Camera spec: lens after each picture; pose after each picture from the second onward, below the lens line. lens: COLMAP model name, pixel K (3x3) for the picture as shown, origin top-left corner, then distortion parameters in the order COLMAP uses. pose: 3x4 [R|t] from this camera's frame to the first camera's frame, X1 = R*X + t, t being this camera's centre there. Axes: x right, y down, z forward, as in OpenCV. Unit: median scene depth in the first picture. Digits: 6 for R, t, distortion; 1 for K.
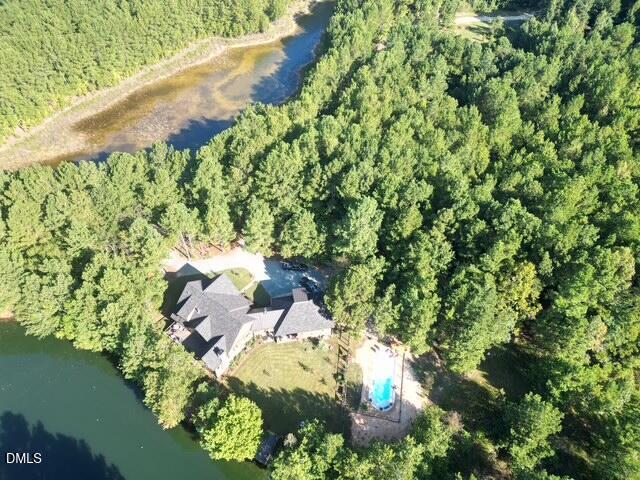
lens RADIAL K [[447.8, 0, 320.0], [0, 447.8, 240.0], [0, 0, 1]] dist [0.097217, -0.115232]
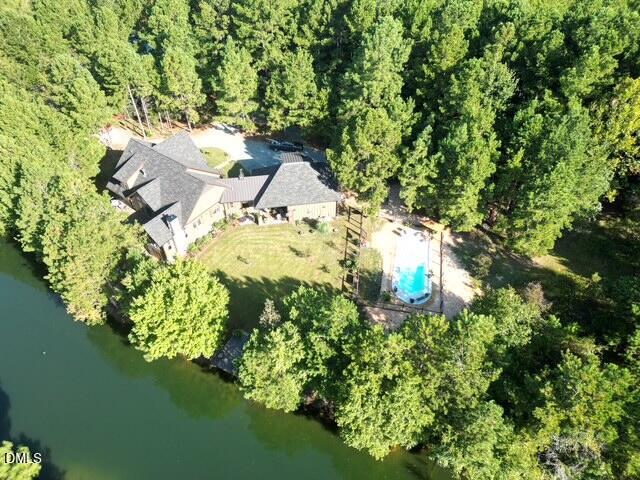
lens RADIAL K [[447.8, 0, 320.0], [0, 447.8, 240.0], [0, 0, 1]] dist [0.097217, -0.115232]
pose [[0.999985, 0.004718, -0.002738, 0.002070], [-0.004810, 0.999393, -0.034508, 0.287605], [0.002574, 0.034520, 0.999401, 0.317811]]
